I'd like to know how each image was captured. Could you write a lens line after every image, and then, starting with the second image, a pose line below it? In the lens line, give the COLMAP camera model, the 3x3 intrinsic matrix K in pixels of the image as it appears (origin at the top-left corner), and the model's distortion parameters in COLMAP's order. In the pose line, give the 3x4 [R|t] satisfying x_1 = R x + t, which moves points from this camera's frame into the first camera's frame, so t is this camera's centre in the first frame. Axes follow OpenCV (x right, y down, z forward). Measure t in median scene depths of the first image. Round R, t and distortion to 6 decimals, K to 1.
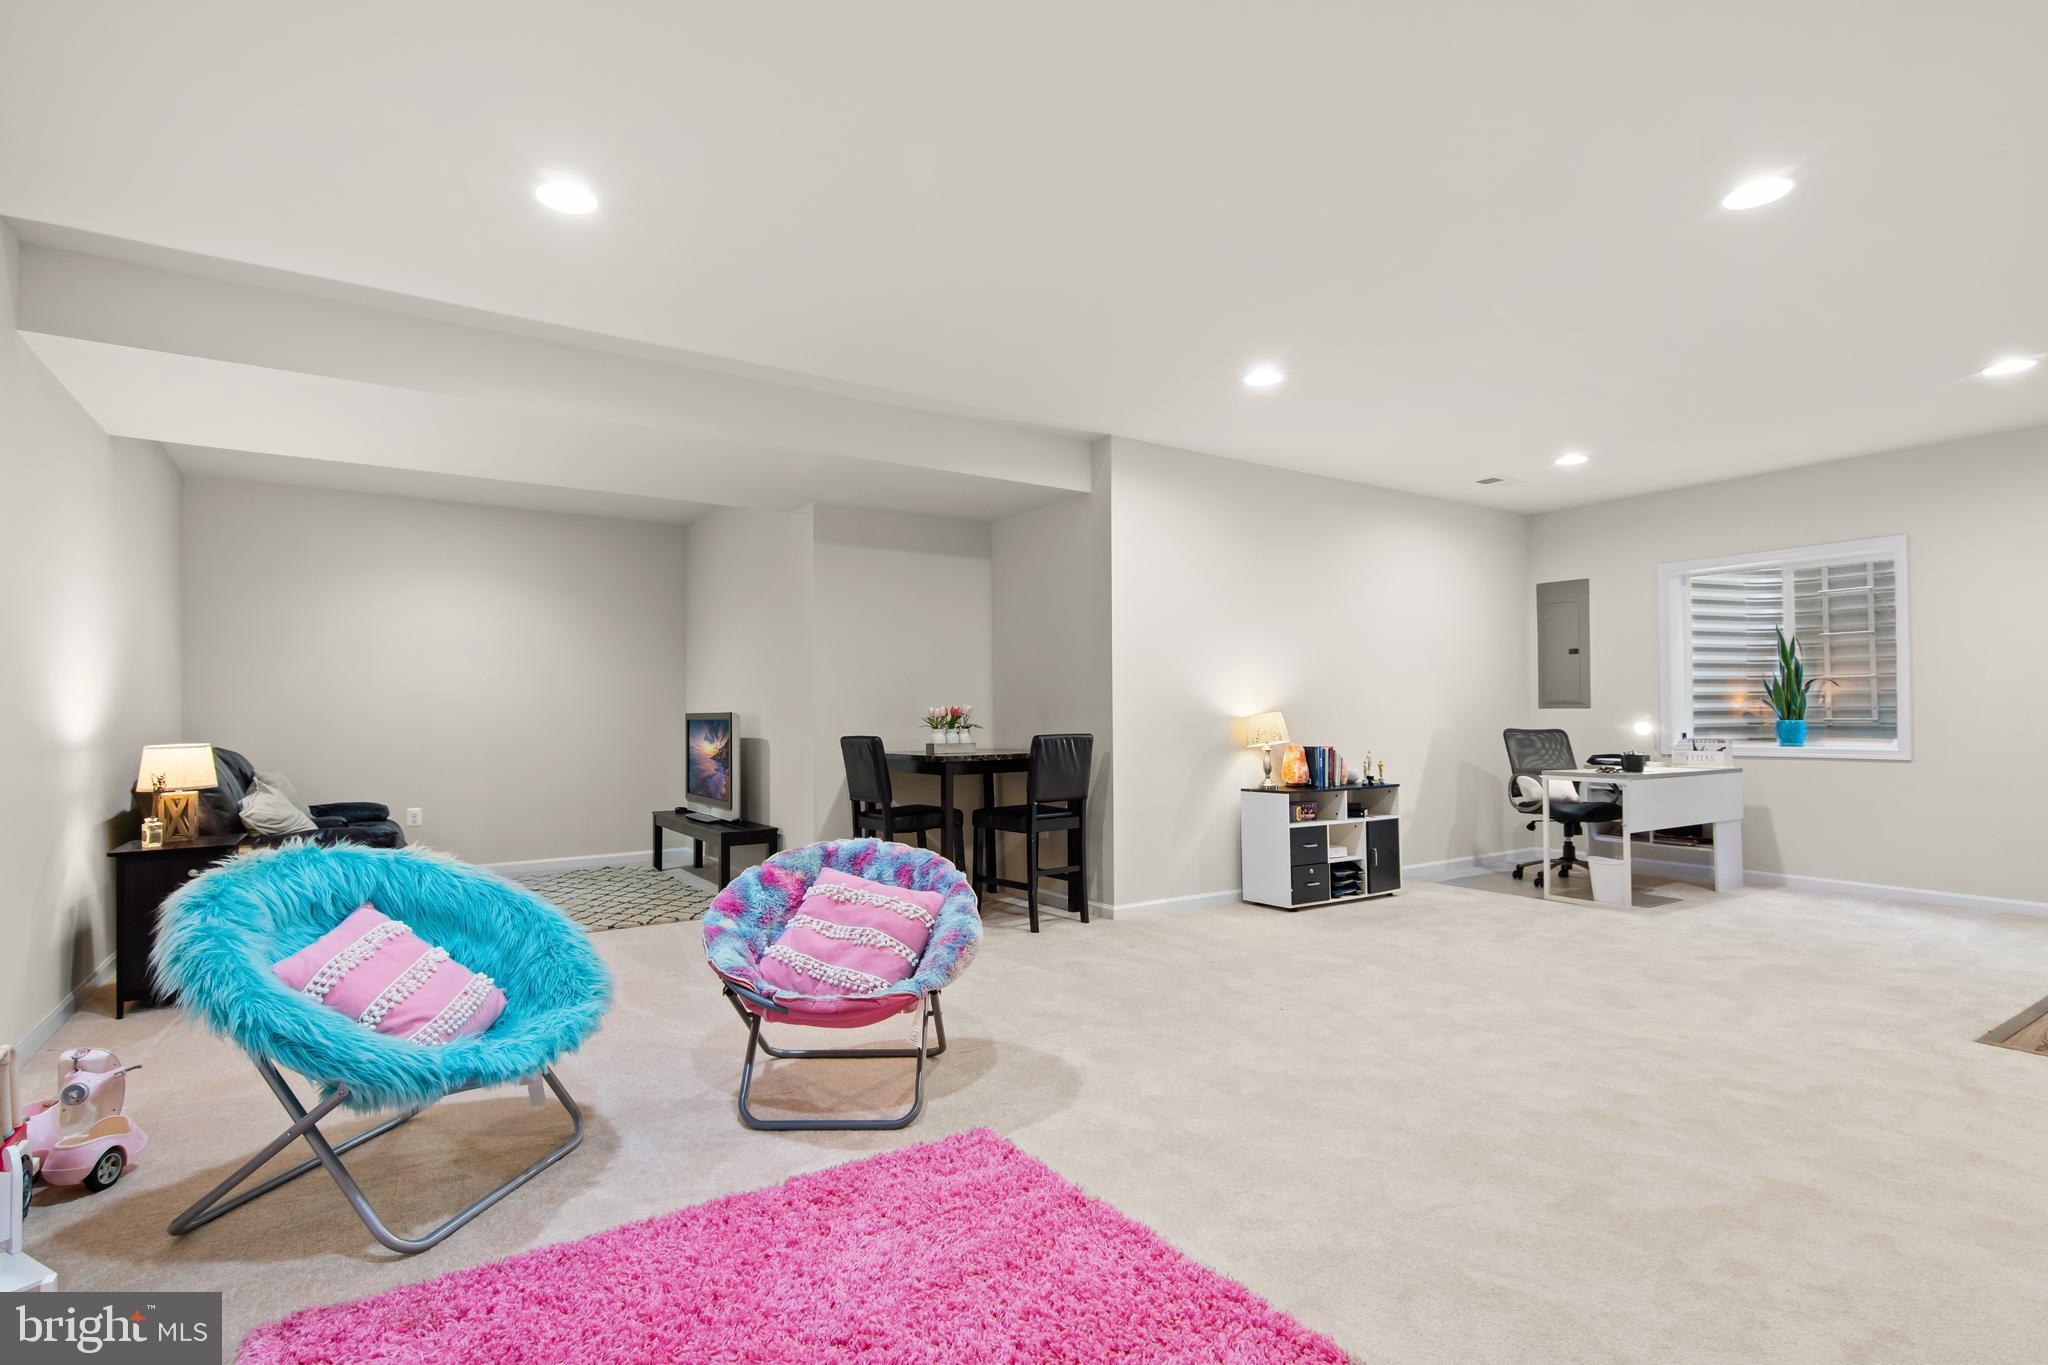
lens RADIAL K [[995.0, 0, 1009.7], [0, 995.0, 701.7], [0, 0, 1]] dist [0.001469, 0.002625]
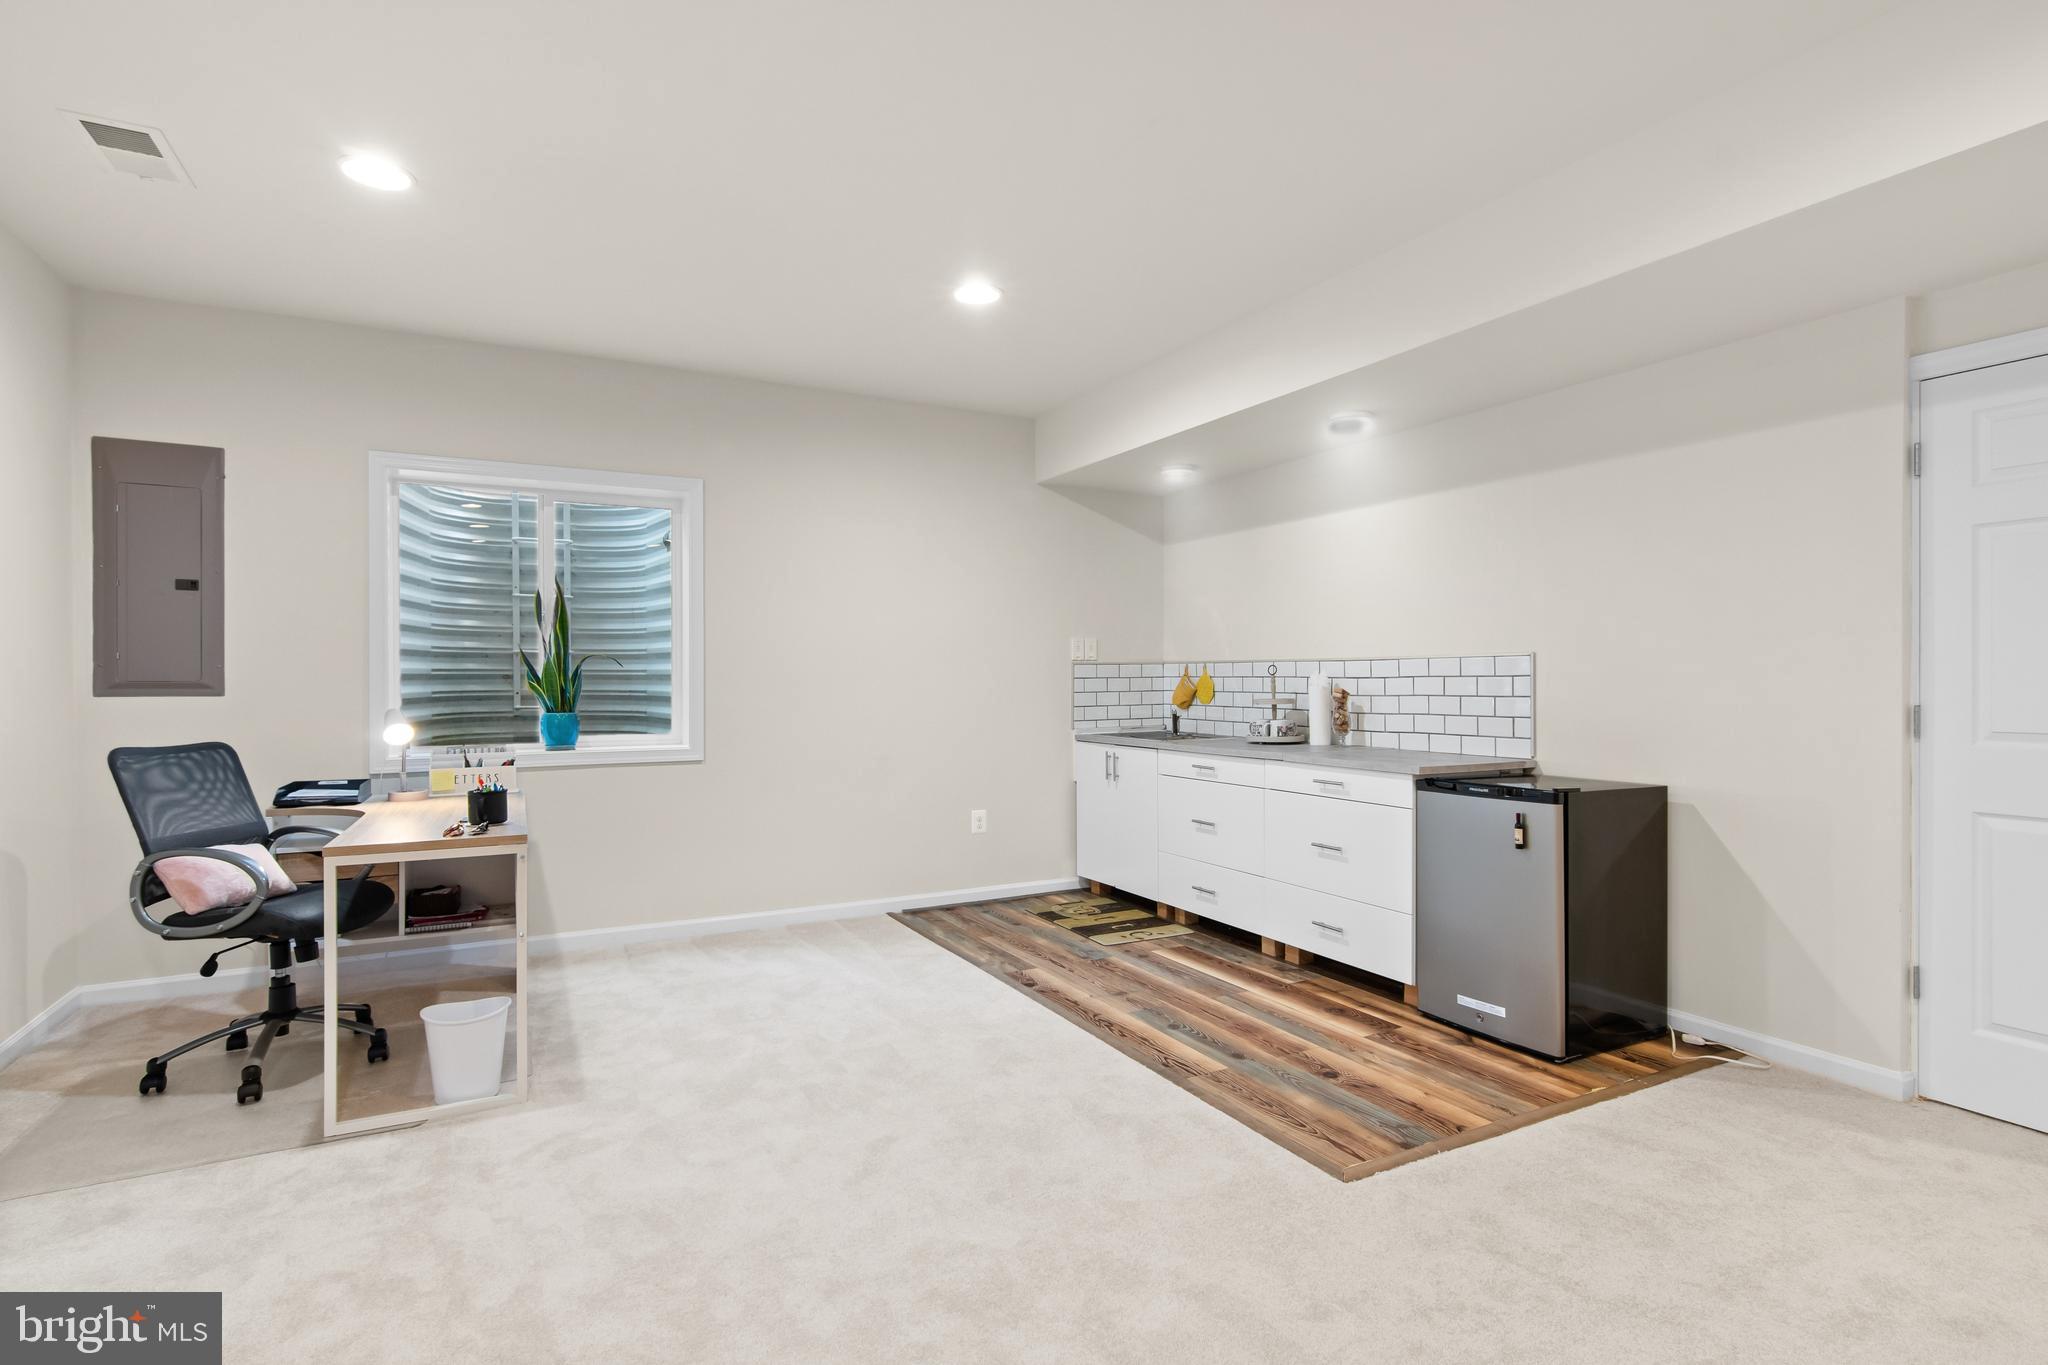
lens RADIAL K [[995.0, 0, 1029.3], [0, 995.0, 686.6], [0, 0, 1]] dist [0.001469, 0.002625]
pose [[0.102300, -0.002141, 0.994751, 0.115668], [-0.012231, 0.999919, 0.003410, -0.005947], [-0.994678, -0.012516, 0.102266, 0.579621]]
